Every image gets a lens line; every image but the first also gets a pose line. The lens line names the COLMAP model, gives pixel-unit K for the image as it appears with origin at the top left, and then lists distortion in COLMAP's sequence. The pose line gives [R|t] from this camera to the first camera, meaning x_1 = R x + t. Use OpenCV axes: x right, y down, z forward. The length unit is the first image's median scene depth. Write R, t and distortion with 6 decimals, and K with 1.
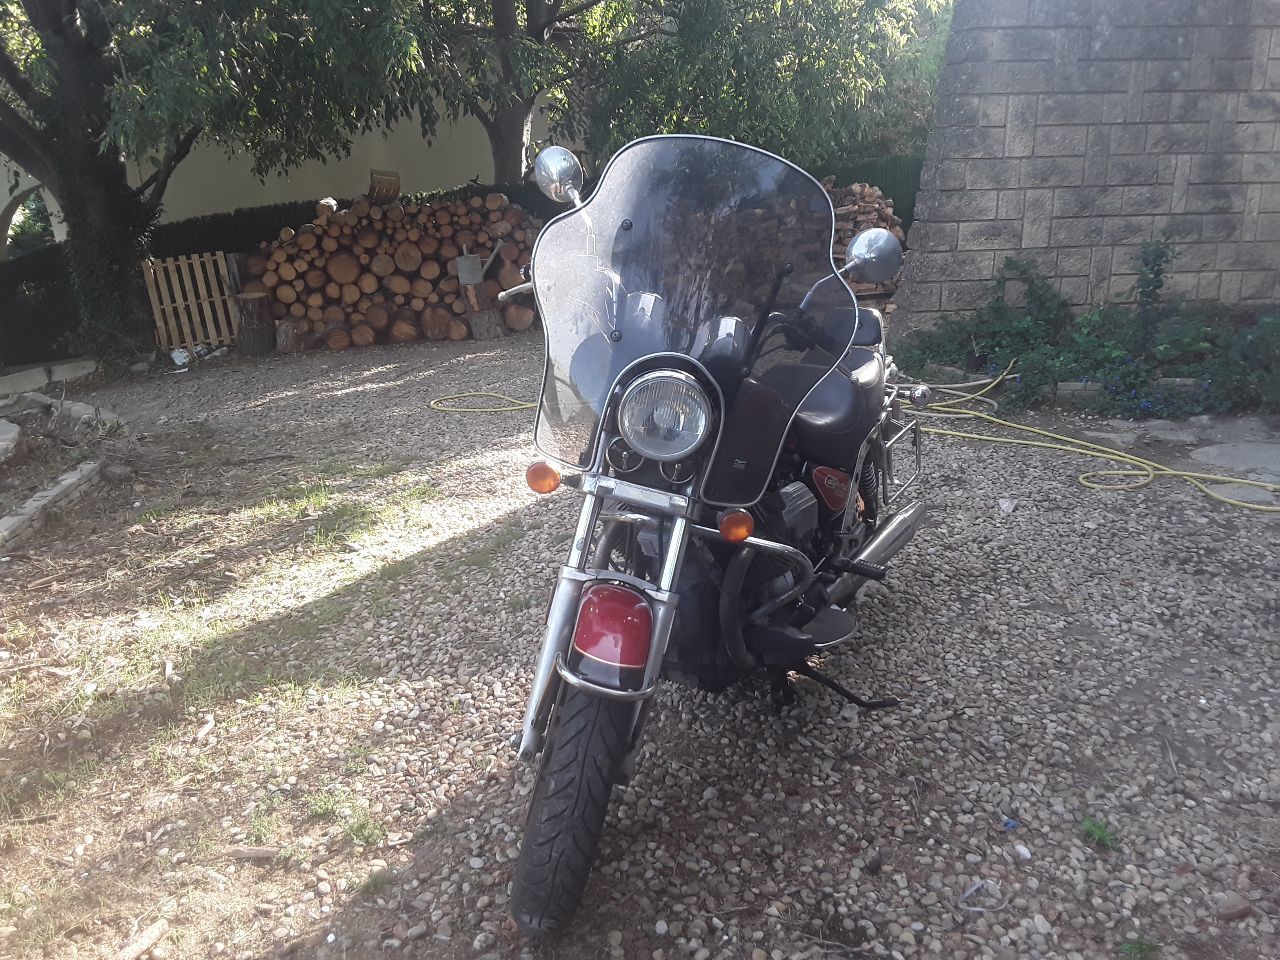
lens RADIAL K [[1002.1, 0, 637.2], [0, 1002.1, 484.1], [0, 0, 1]] dist [0.076475, -0.109641]
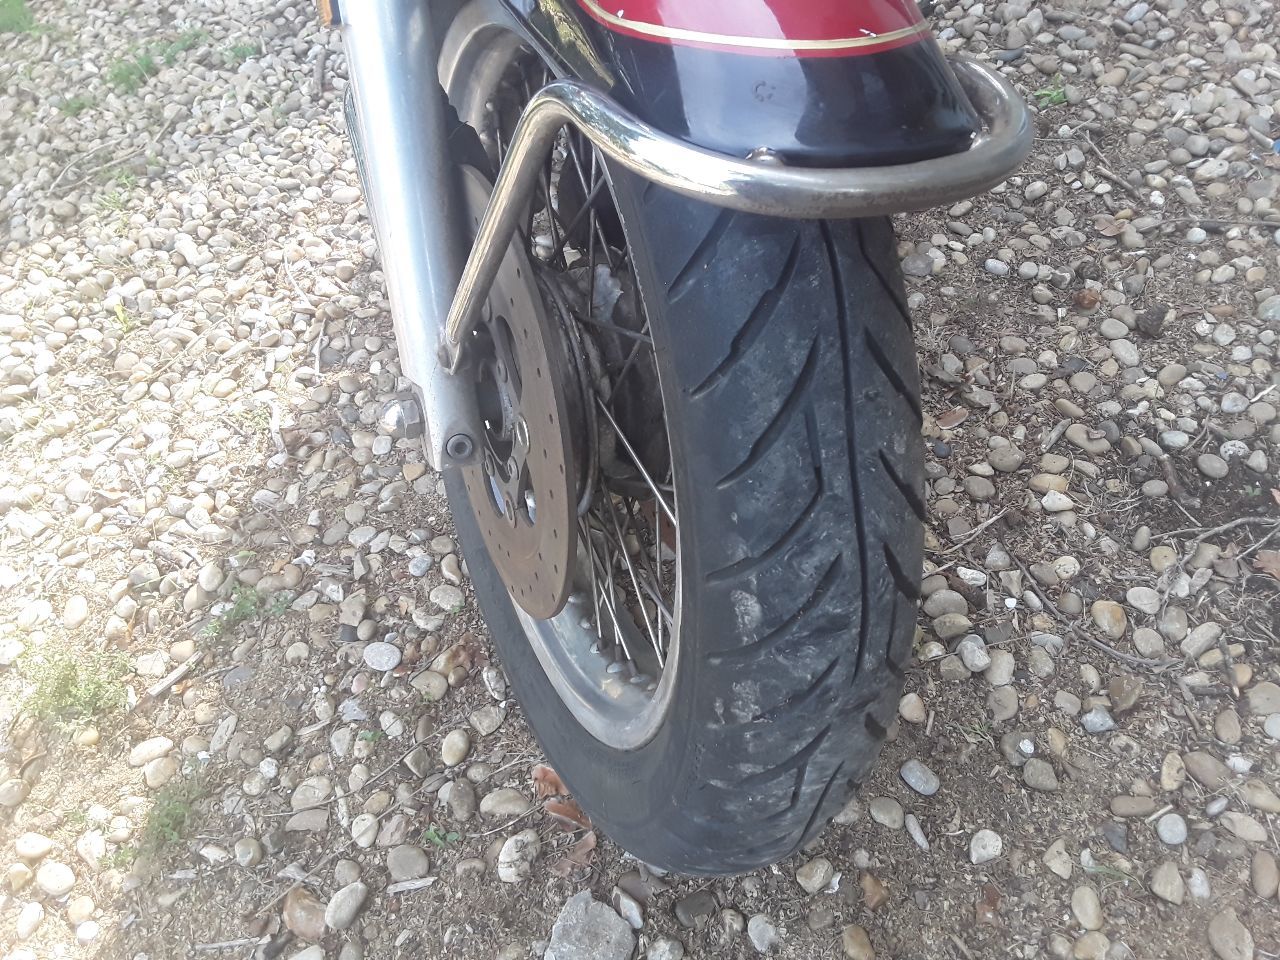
lens RADIAL K [[1002.1, 0, 646.7], [0, 1002.1, 484.5], [0, 0, 1]] dist [0.076475, -0.109641]
pose [[0.895244, -0.402141, 0.191887, -0.102682], [0.239757, 0.797748, 0.553276, 0.097680], [-0.375573, -0.449311, 0.810595, 0.597763]]
